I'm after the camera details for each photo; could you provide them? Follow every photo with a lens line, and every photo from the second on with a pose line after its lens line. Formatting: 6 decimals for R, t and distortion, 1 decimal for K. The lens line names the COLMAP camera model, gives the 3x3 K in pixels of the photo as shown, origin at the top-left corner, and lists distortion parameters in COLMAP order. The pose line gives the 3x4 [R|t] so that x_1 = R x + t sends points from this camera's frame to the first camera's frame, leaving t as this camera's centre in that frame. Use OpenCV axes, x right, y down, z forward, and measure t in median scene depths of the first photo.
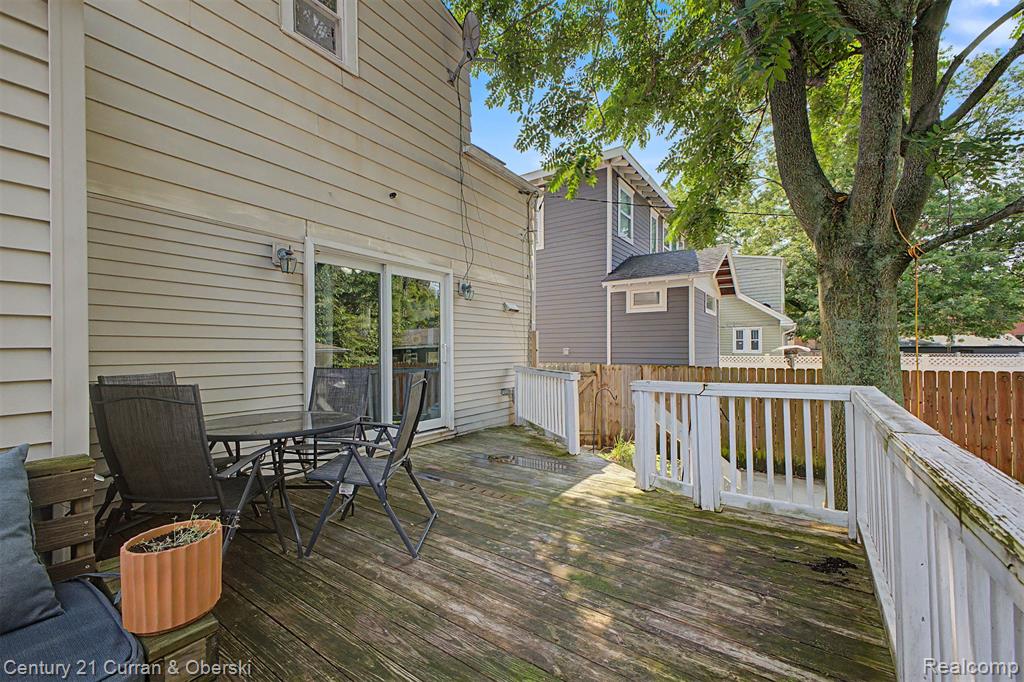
lens RADIAL K [[415.6, 0, 508.8], [0, 415.6, 343.0], [0, 0, 1]] dist [0.000175, -0.000004]
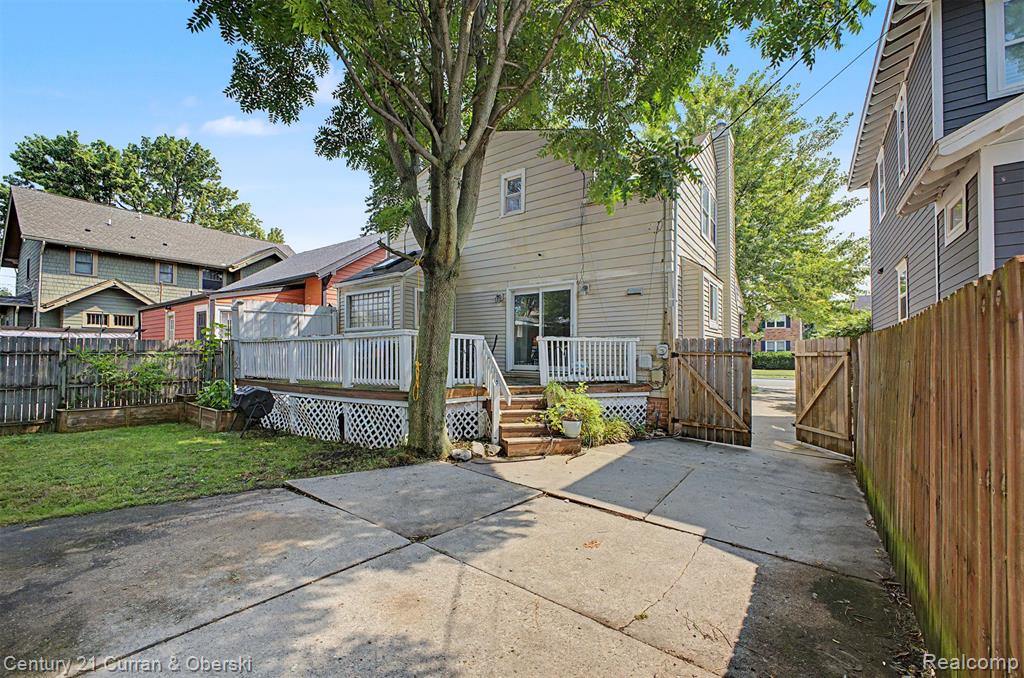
lens RADIAL K [[413.1, 0, 514.0], [0, 413.1, 345.5], [0, 0, 1]] dist [0.000584, 0.000097]
pose [[-0.001535, -0.018584, -0.999826, 2.731682], [0.016328, 0.999694, -0.018607, 0.212755], [0.999866, -0.016353, -0.001231, 1.305462]]
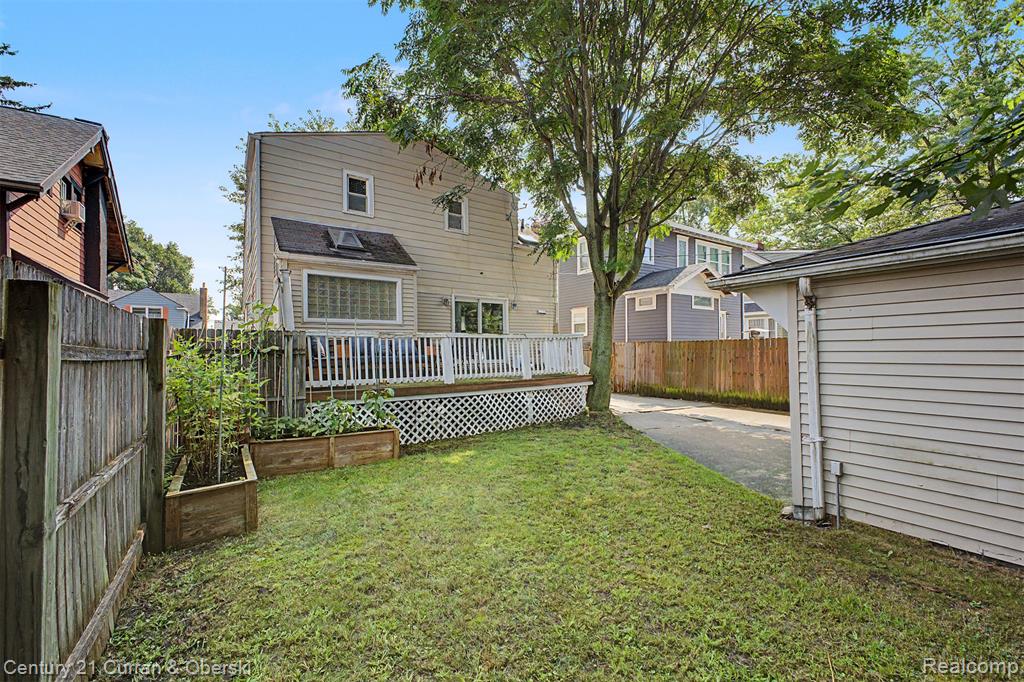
lens RADIAL K [[415.6, 0, 513.1], [0, 415.6, 346.0], [0, 0, 1]] dist [0.000175, -0.000004]
pose [[0.936716, -0.006776, -0.350024, 1.301131], [0.010901, 0.999892, 0.009814, 0.142903], [0.349920, -0.013008, 0.936689, -2.232641]]
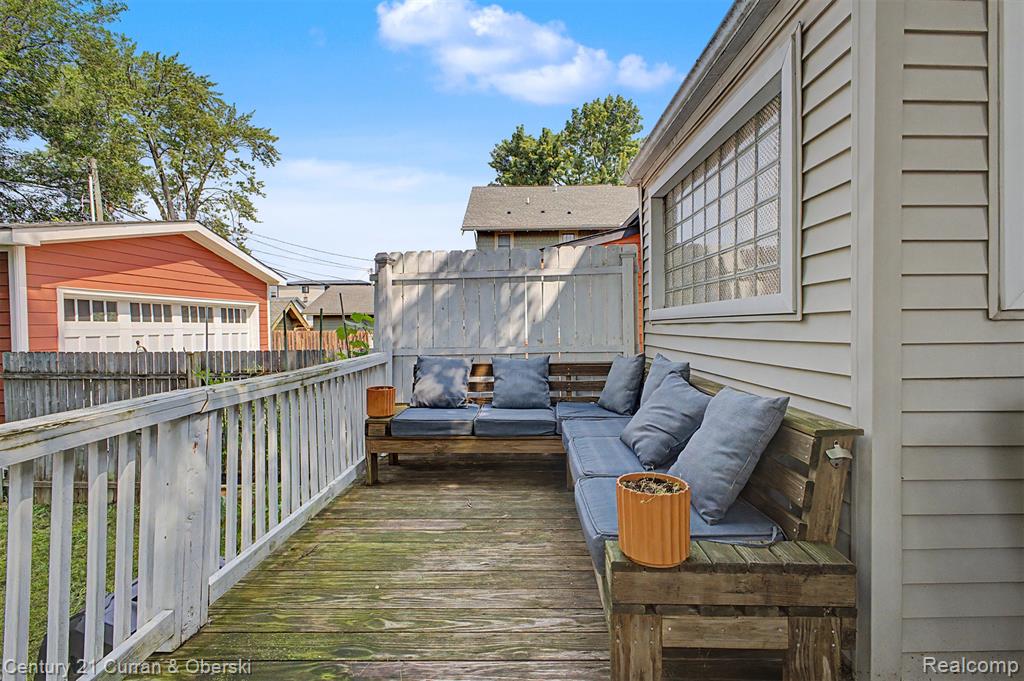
lens RADIAL K [[466.3, 0, 526.9], [0, 466.3, 334.2], [0, 0, 1]] dist [-0.002622, -0.002094]
pose [[-0.814383, 0.024515, -0.579809, 0.071394], [0.025971, 0.999646, 0.005789, 0.017287], [0.579746, -0.010344, -0.814732, 0.621938]]
